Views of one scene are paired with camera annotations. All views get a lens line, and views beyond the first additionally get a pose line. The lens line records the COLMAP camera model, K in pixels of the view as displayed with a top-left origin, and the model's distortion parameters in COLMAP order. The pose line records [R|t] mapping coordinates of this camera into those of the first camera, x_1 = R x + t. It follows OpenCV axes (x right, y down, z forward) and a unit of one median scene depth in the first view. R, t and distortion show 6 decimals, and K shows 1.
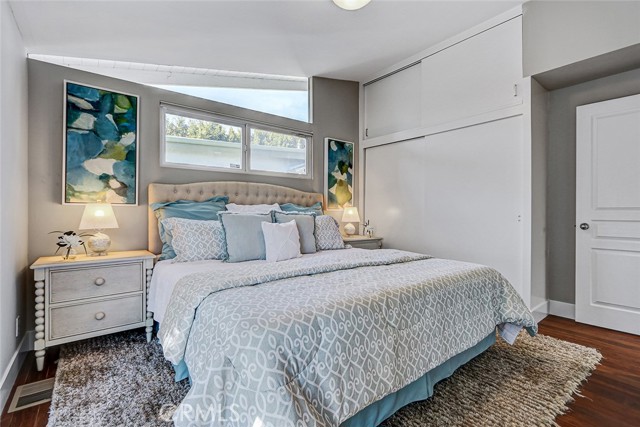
lens RADIAL K [[286.3, 0, 301.0], [0, 286.3, 214.5], [0, 0, 1]] dist [-0.003519, -0.000265]
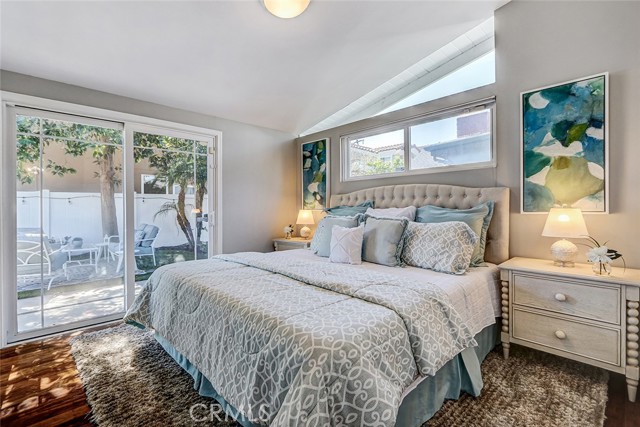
lens RADIAL K [[296.4, 0, 318.1], [0, 296.4, 211.1], [0, 0, 1]] dist [0.000489, -0.000244]
pose [[0.133081, -0.000902, -0.991105, 0.893958], [-0.008051, 0.999966, -0.001991, -0.022555], [0.991073, 0.008245, 0.133069, 0.685004]]
